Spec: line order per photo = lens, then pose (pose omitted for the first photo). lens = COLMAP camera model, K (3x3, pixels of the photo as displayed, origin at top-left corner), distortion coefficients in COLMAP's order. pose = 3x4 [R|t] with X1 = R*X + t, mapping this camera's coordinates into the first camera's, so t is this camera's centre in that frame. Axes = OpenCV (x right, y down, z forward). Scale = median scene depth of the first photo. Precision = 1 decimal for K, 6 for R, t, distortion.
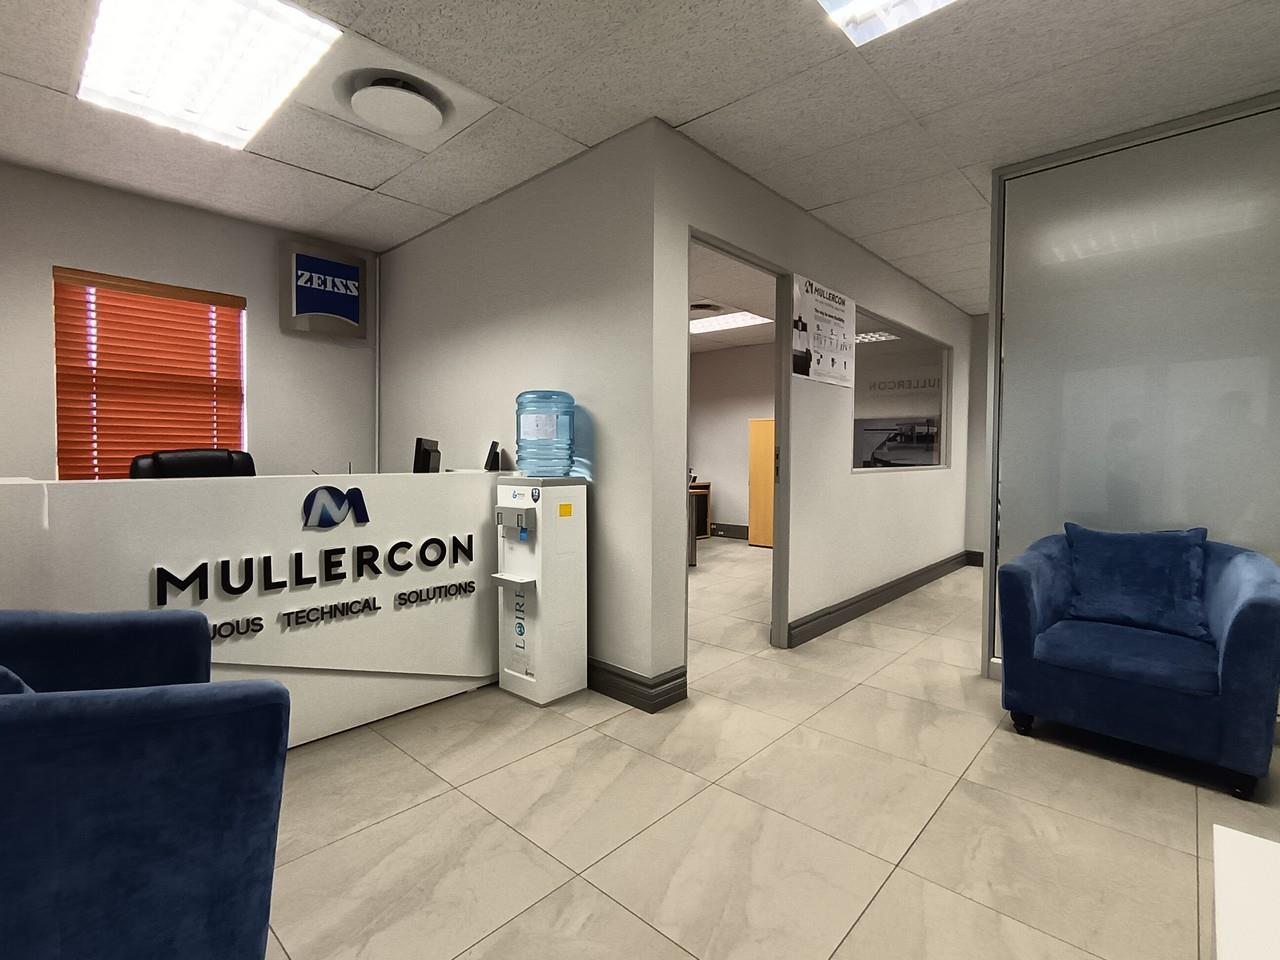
lens RADIAL K [[609.3, 0, 650.0], [0, 609.3, 478.7], [0, 0, 1]] dist [-0.000132, -0.001291]
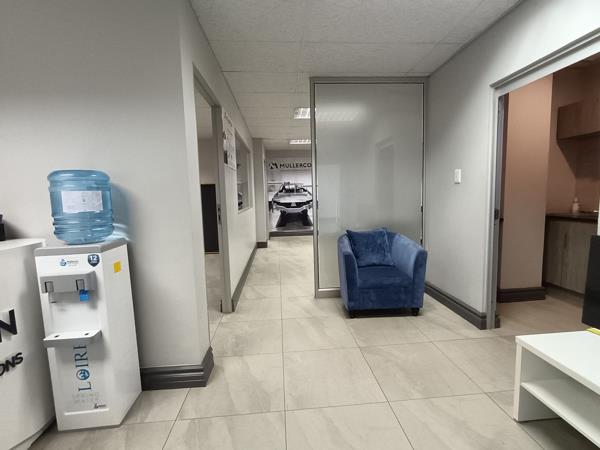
lens RADIAL K [[285.6, 0, 301.1], [0, 285.6, 221.0], [0, 0, 1]] dist [-0.000132, -0.001291]
pose [[0.684256, -0.095495, 0.722962, -0.294859], [0.059424, 0.995393, 0.075237, -0.064471], [-0.726817, -0.008520, 0.686779, 0.318799]]
